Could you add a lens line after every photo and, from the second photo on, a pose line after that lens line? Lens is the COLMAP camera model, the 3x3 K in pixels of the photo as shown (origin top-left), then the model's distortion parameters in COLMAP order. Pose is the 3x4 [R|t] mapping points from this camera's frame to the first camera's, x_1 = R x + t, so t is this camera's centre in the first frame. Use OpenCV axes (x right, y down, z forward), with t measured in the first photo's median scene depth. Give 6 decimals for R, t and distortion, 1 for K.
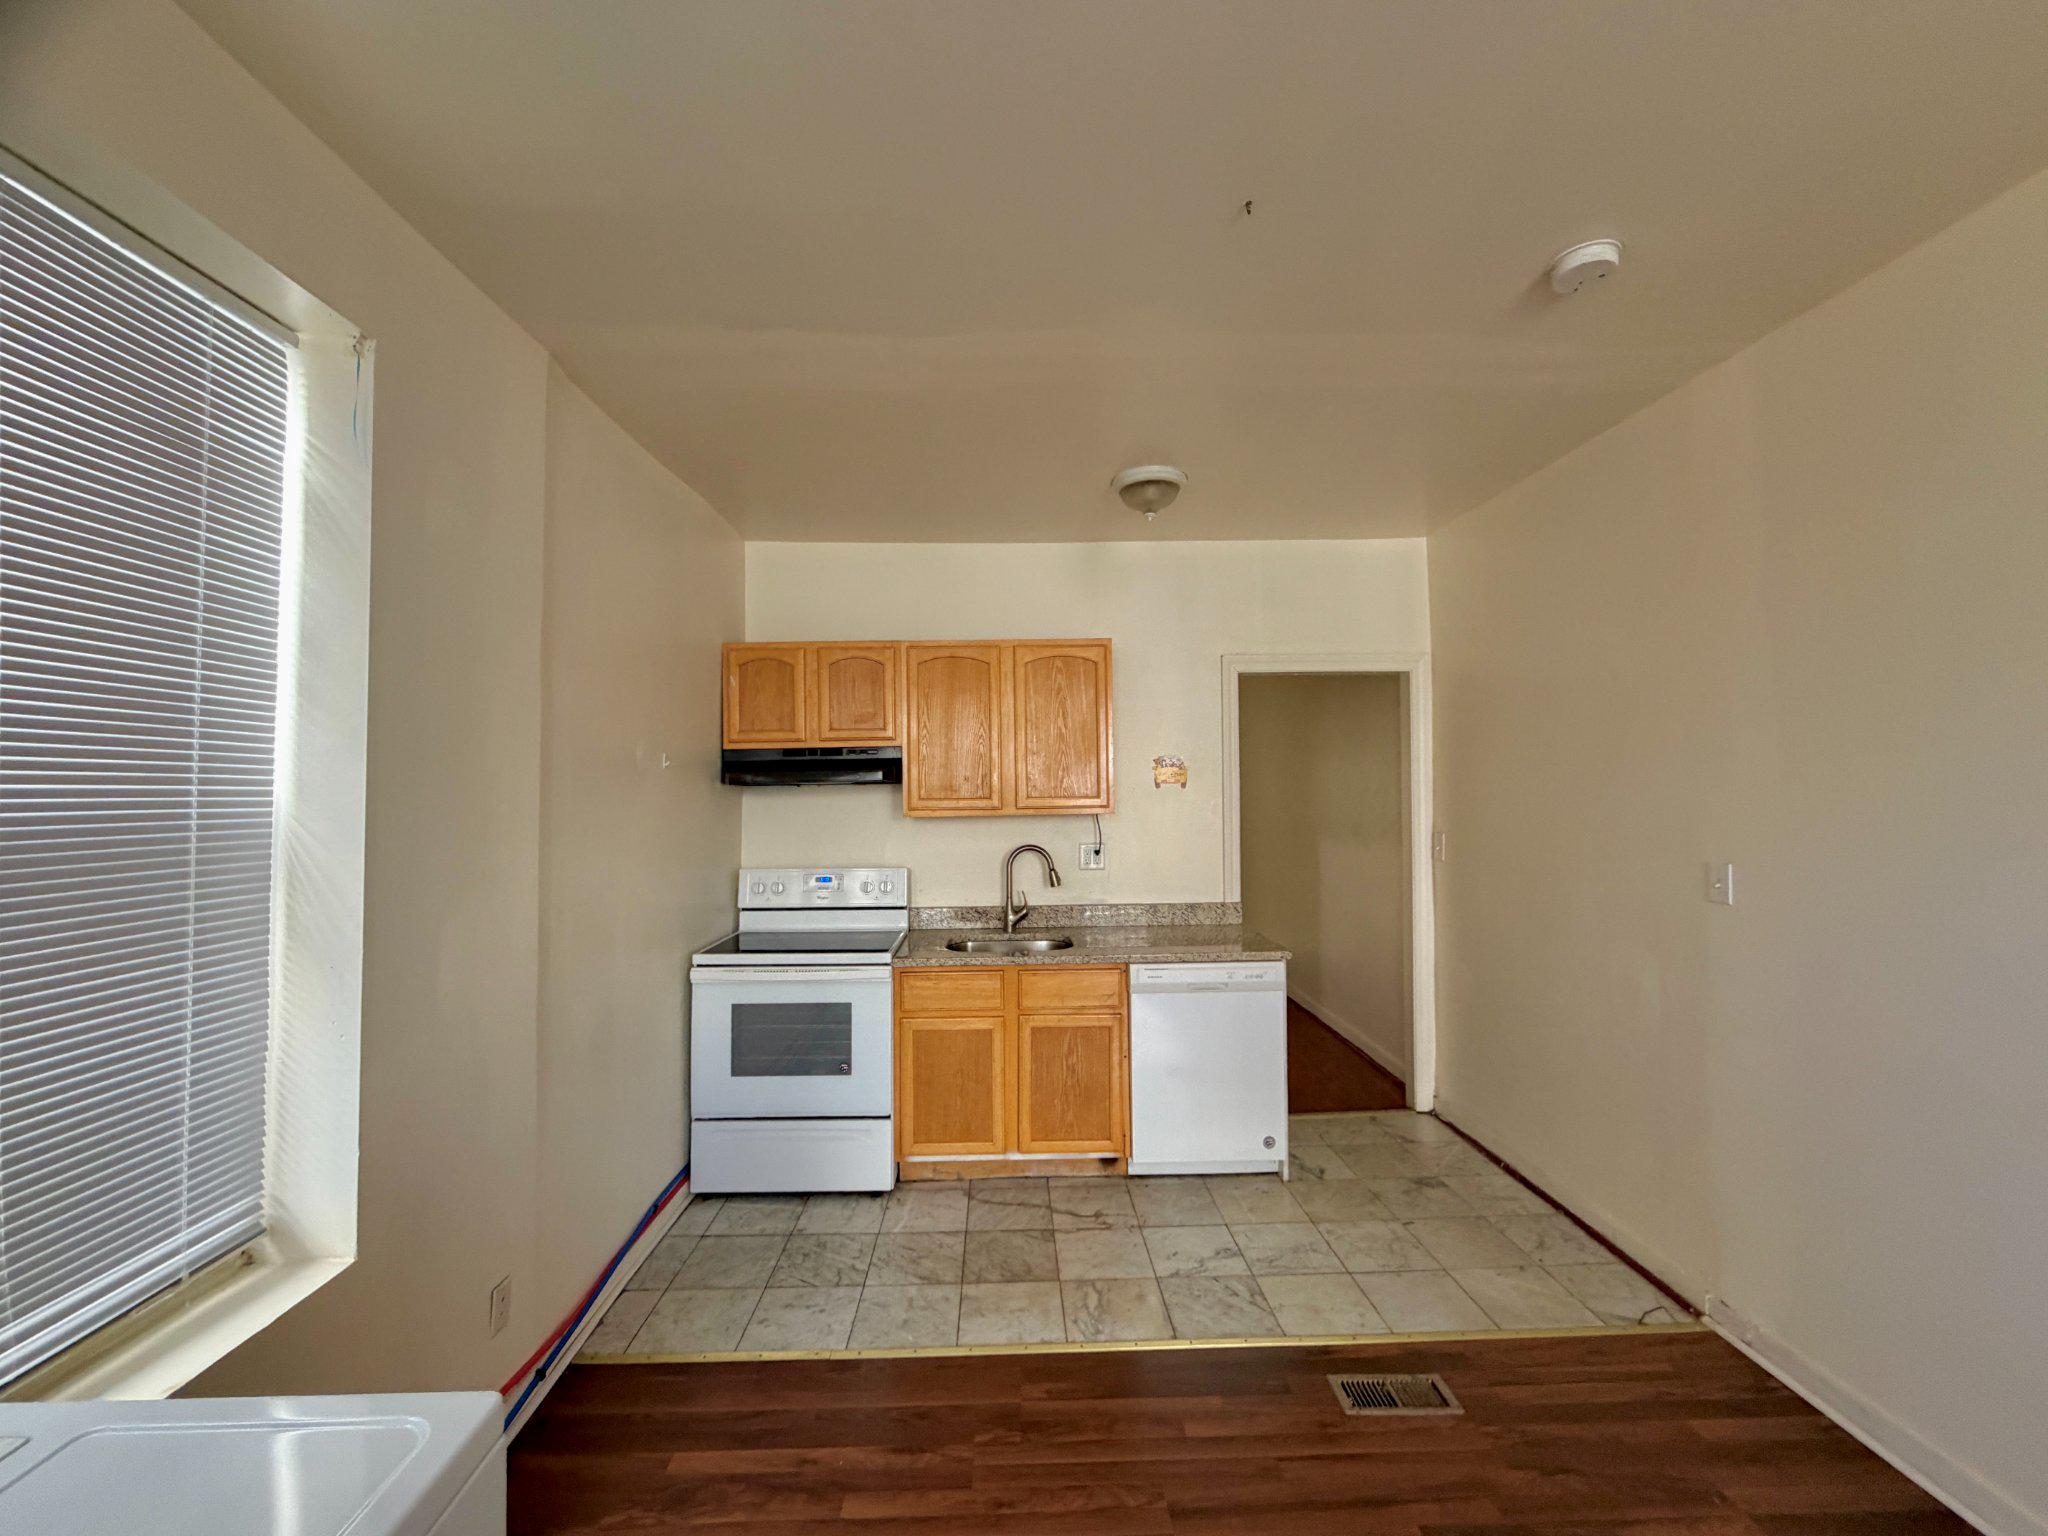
lens RADIAL K [[815.9, 0, 1021.4], [0, 815.9, 768.5], [0, 0, 1]] dist [-0.001717, -0.000518]
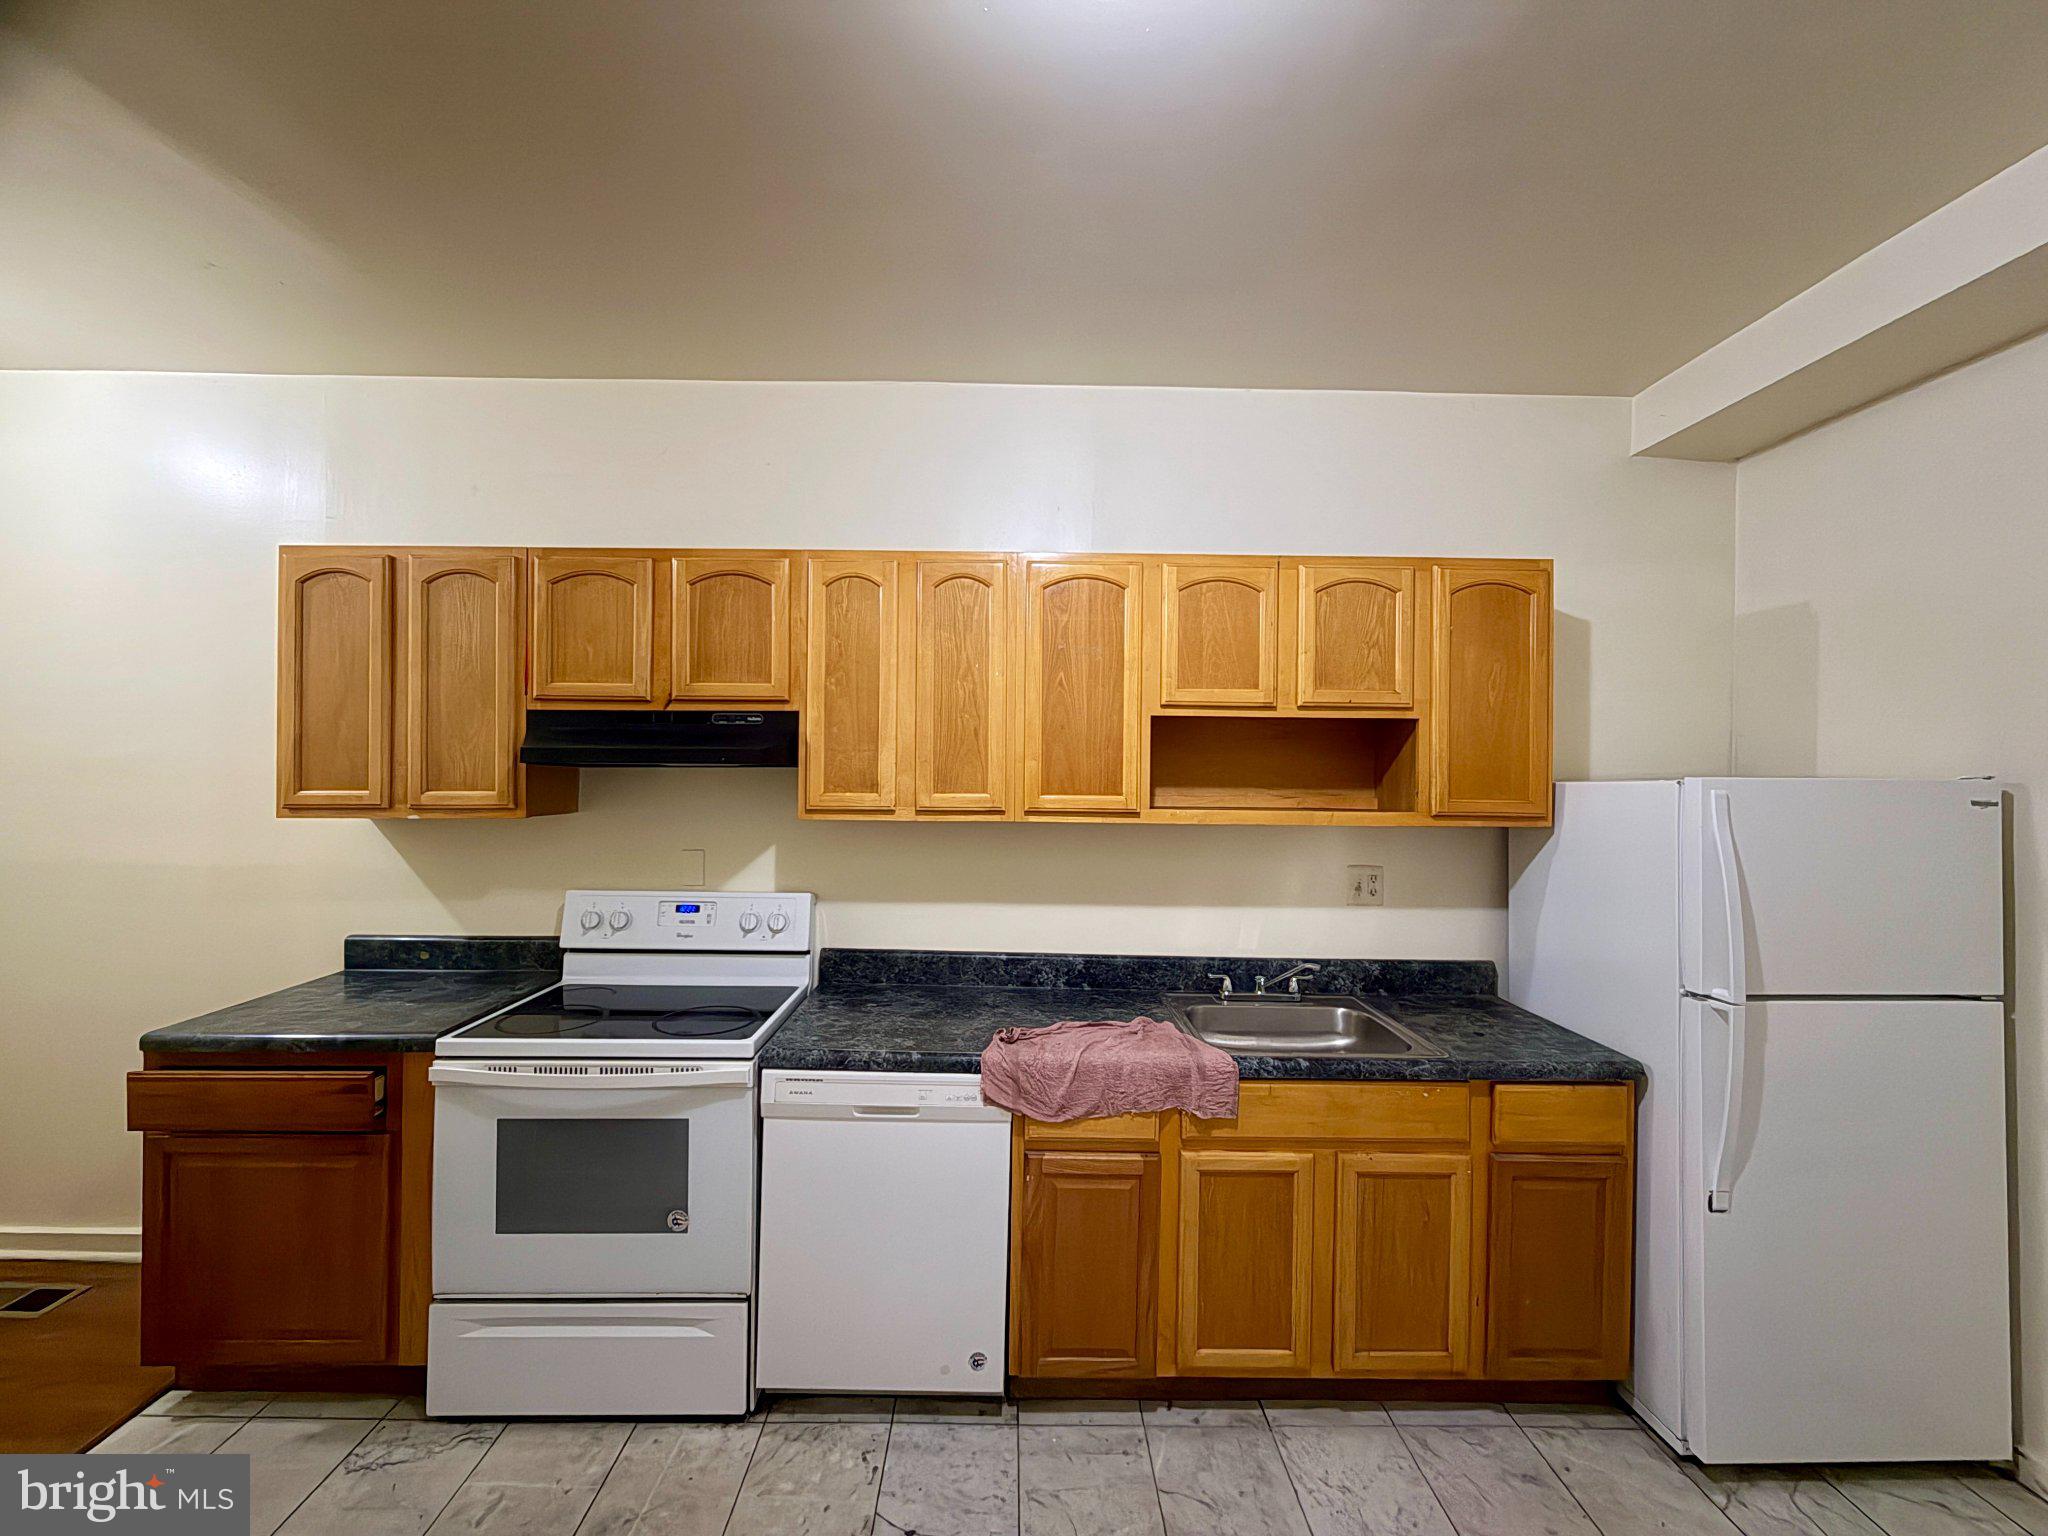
lens RADIAL K [[823.0, 0, 1024.9], [0, 823.0, 776.8], [0, 0, 1]] dist [-0.000527, -0.000008]
pose [[0.999811, 0.003414, -0.019130, 0.059912], [-0.002987, 0.999746, 0.022319, 0.011659], [0.019201, -0.022257, 0.999568, 0.377723]]
